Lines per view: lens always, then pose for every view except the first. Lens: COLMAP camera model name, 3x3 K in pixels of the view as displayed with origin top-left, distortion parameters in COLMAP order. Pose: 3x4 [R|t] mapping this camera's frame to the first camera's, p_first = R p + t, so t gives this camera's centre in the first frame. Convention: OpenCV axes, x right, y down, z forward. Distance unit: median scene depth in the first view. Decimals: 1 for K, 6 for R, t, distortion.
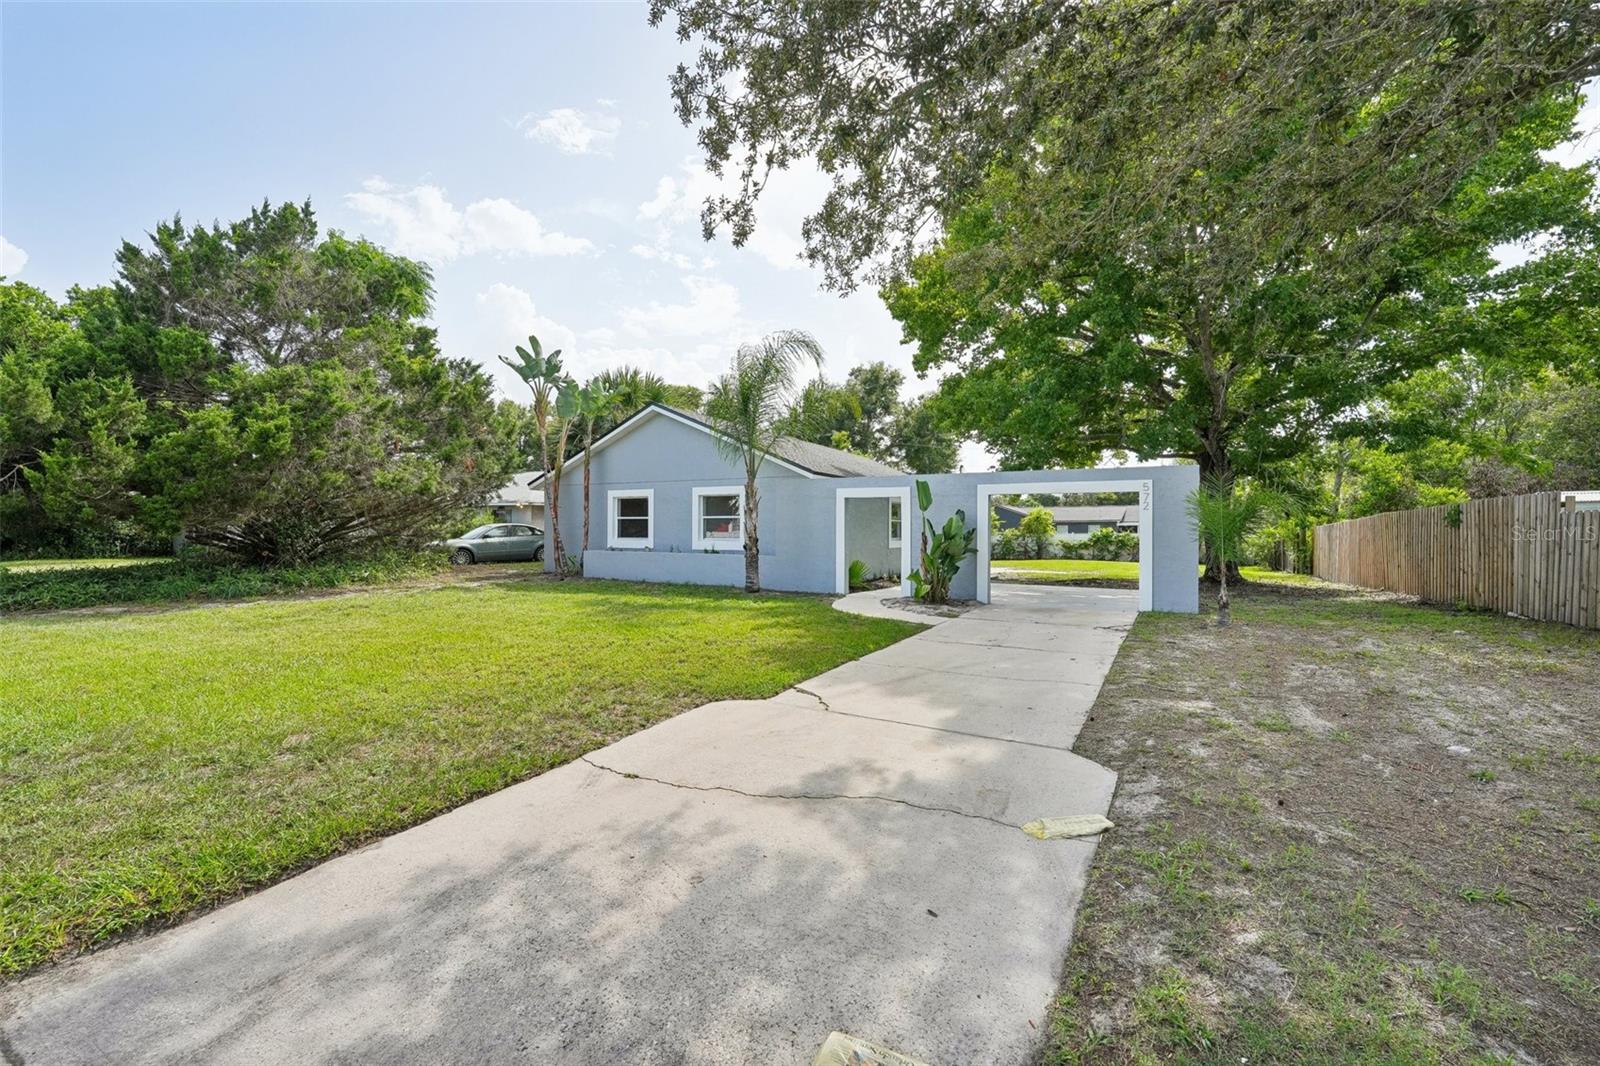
lens RADIAL K [[673.9, 0, 784.9], [0, 673.9, 544.3], [0, 0, 1]] dist [-0.000833, -0.000526]
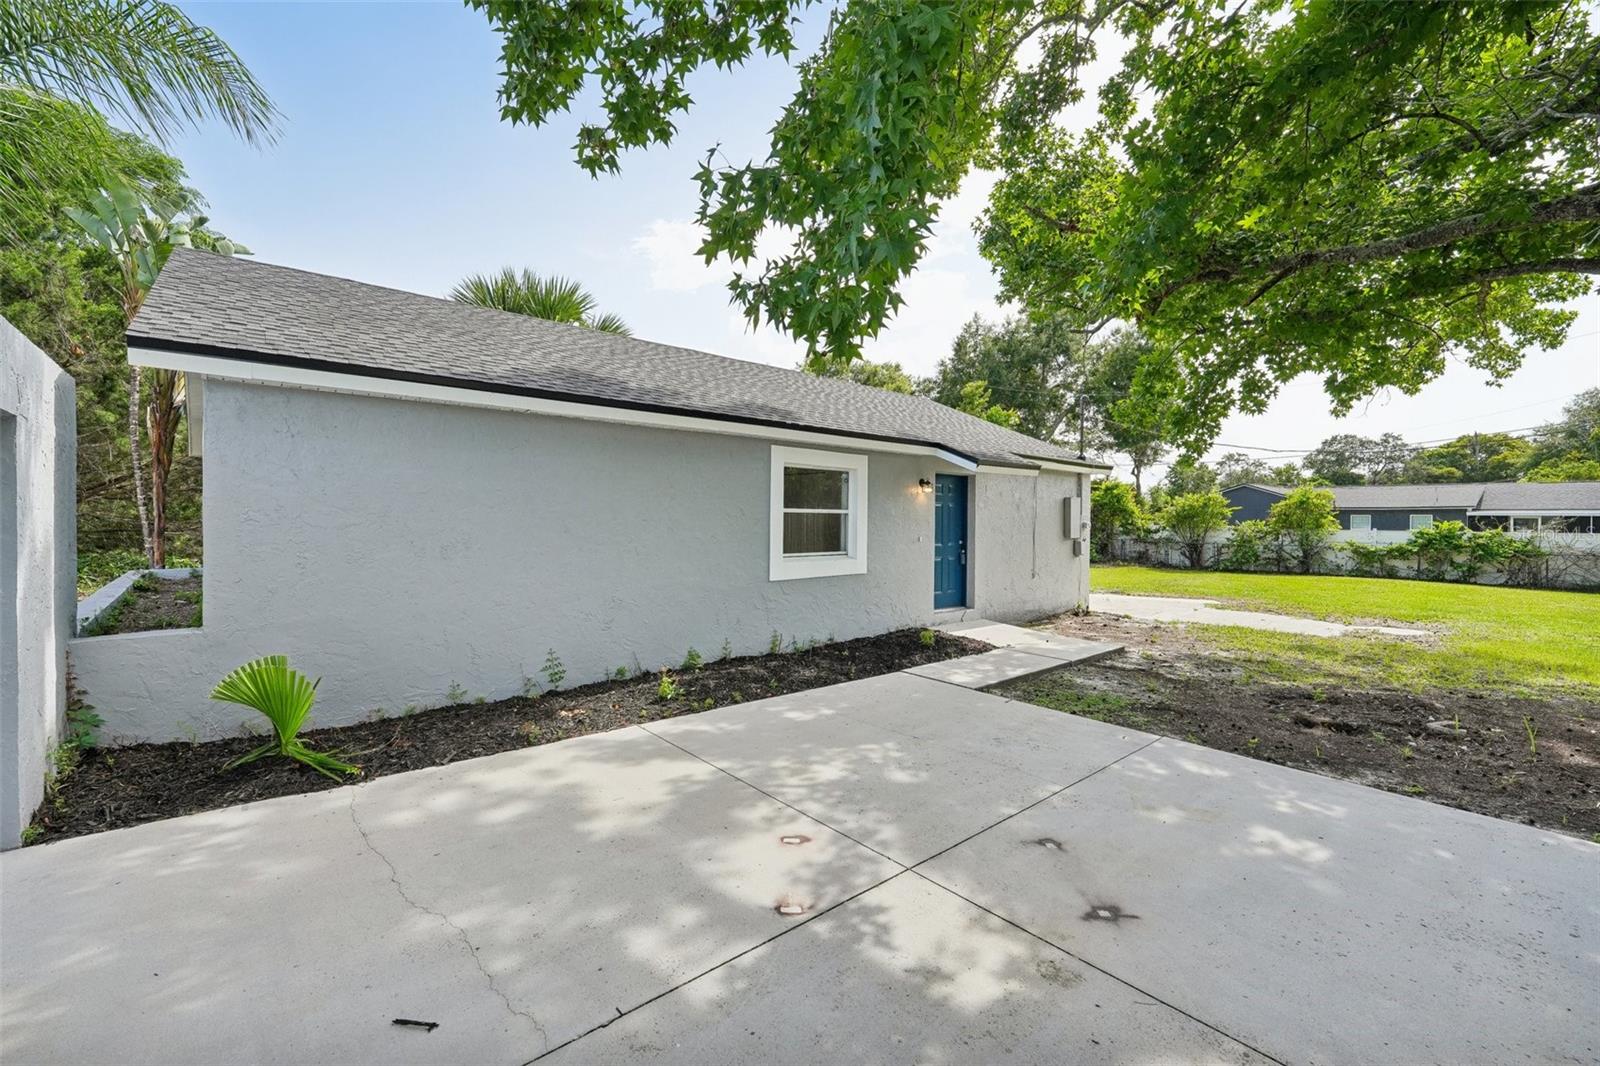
lens RADIAL K [[648.7, 0, 803.9], [0, 648.7, 525.3], [0, 0, 1]] dist [-0.010258, -0.000806]
pose [[0.943841, 0.009601, -0.330260, 0.154150], [-0.011130, 0.999934, -0.002741, -0.013810], [0.330212, 0.006263, 0.943886, 0.333128]]
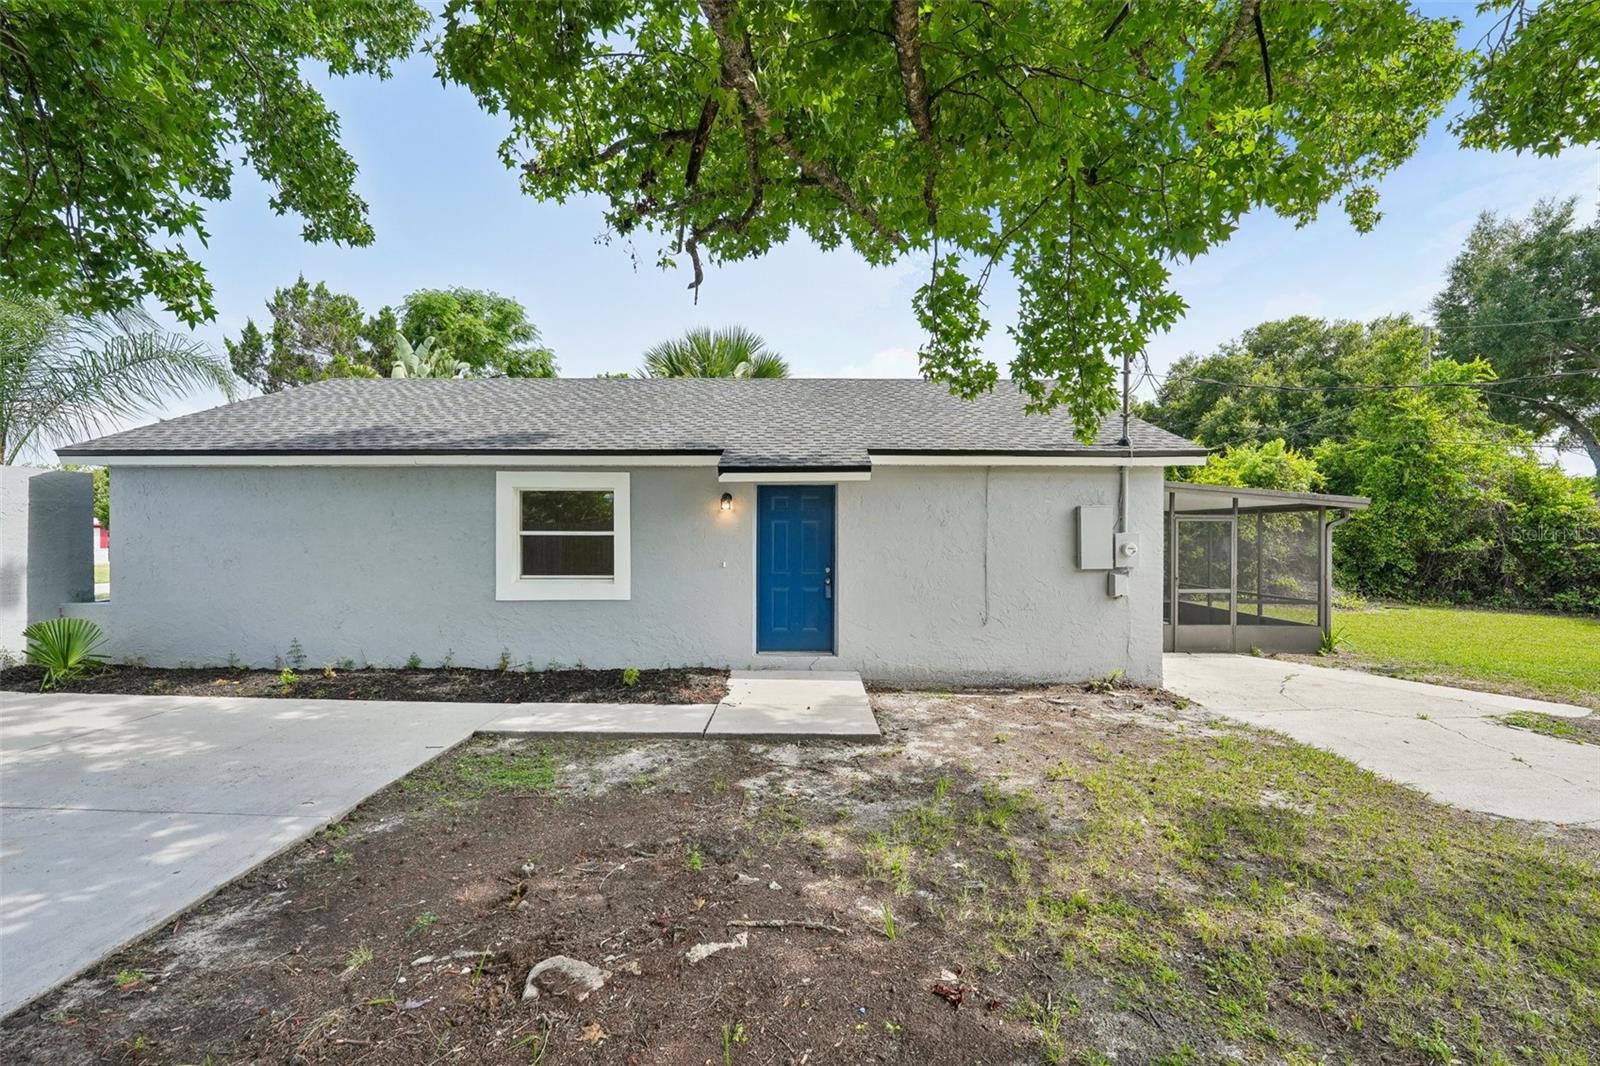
lens RADIAL K [[651.4, 0, 801.6], [0, 651.4, 541.2], [0, 0, 1]] dist [-0.002670, -0.000682]
pose [[0.487155, 0.000400, -0.873316, 0.296263], [-0.012977, 0.999893, -0.006781, -0.015907], [0.873219, 0.014637, 0.487108, 0.484295]]
